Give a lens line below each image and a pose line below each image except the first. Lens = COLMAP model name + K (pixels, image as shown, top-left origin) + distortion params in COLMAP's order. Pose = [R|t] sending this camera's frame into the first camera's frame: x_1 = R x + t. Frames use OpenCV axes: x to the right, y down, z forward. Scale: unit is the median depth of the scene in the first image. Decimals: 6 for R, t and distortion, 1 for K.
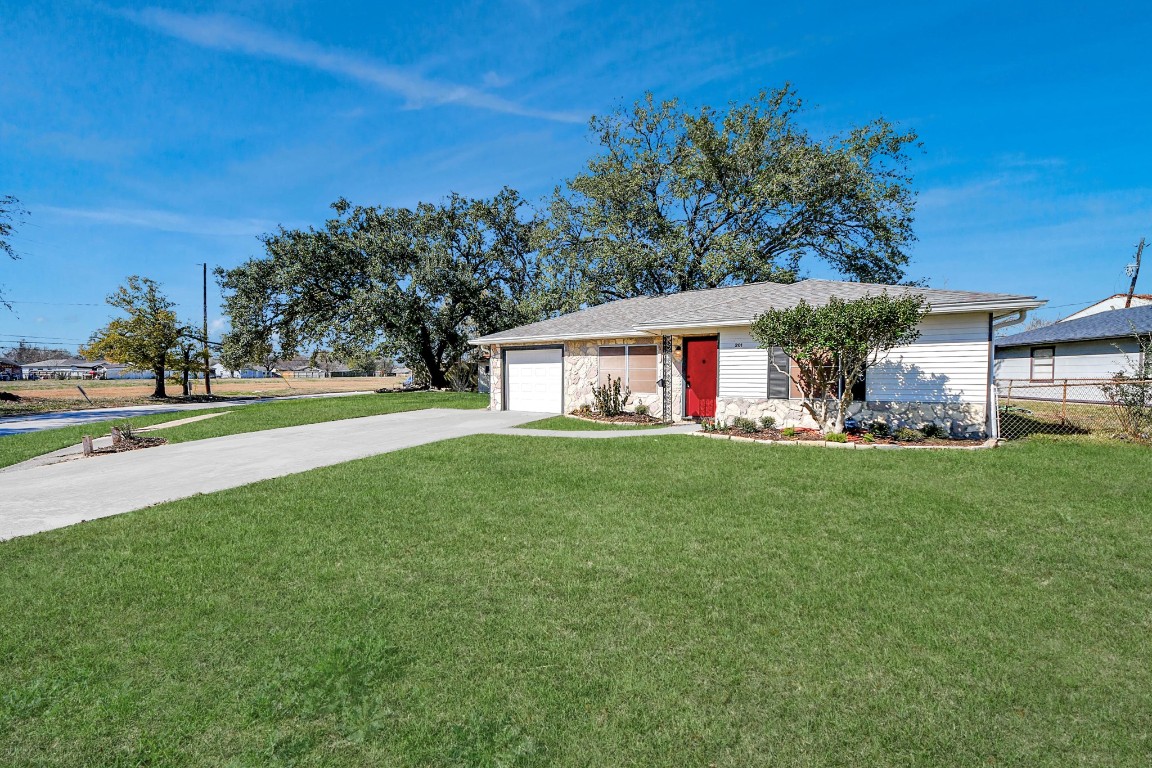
lens RADIAL K [[409.1, 0, 573.8], [0, 409.1, 383.5], [0, 0, 1]] dist [0.022170, -0.016209]
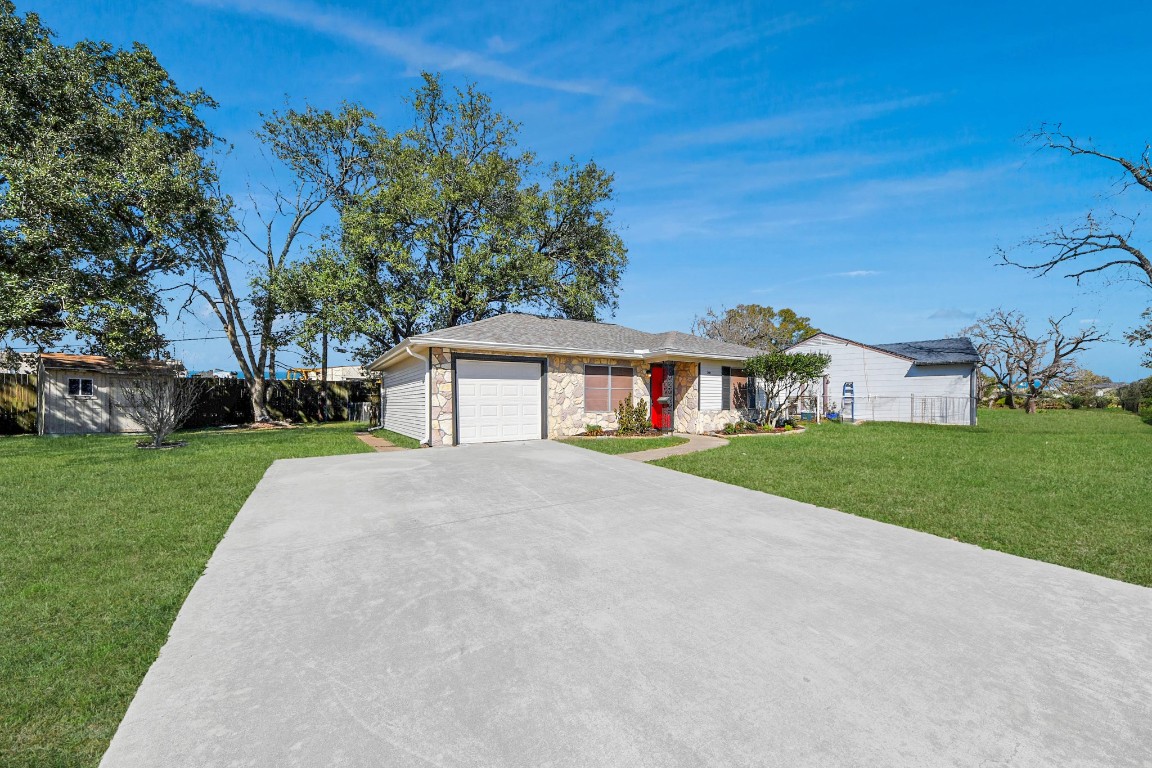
lens RADIAL K [[418.9, 0, 576.1], [0, 418.9, 392.4], [0, 0, 1]] dist [0.028520, -0.017659]
pose [[0.467647, 0.017299, 0.883746, -0.809530], [0.025320, 0.999136, -0.032957, 0.006878], [-0.883552, 0.037789, 0.466805, 0.556241]]
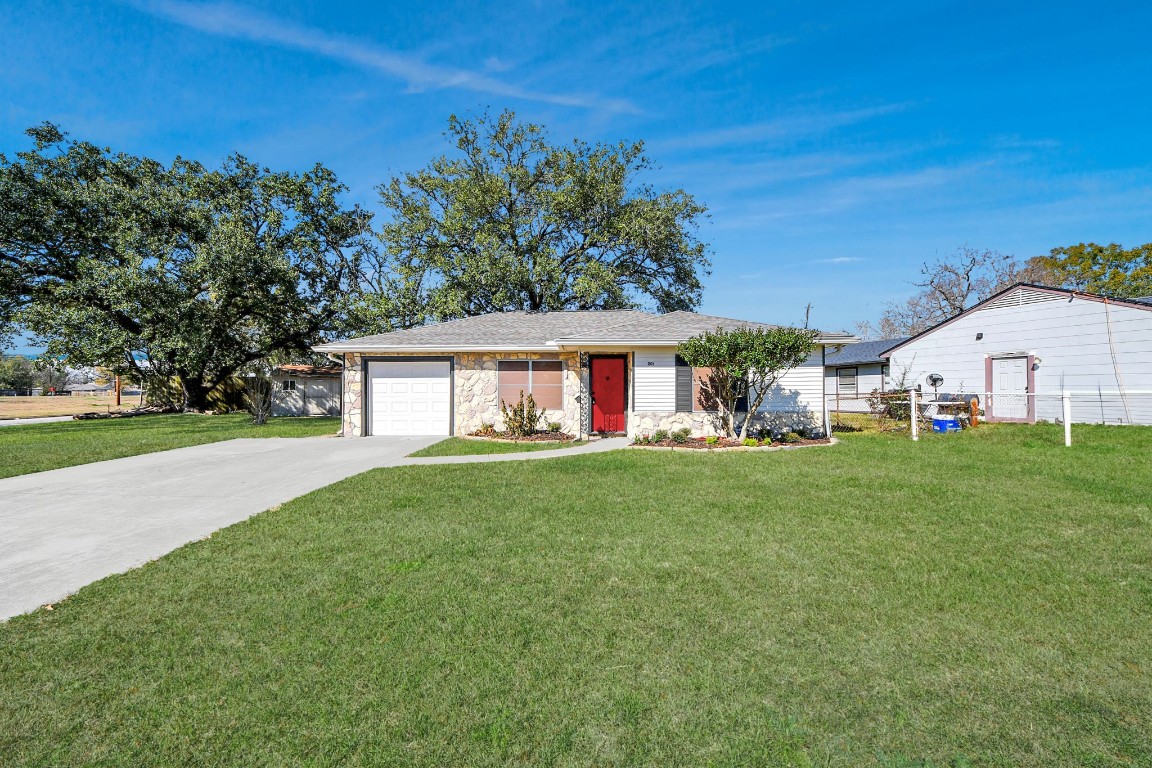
lens RADIAL K [[409.1, 0, 573.8], [0, 409.1, 383.5], [0, 0, 1]] dist [0.022170, -0.016209]
pose [[0.879456, 0.009749, 0.475880, -0.225793], [0.010981, 0.999109, -0.040762, 0.001000], [-0.475853, 0.041074, 0.878565, 0.106413]]
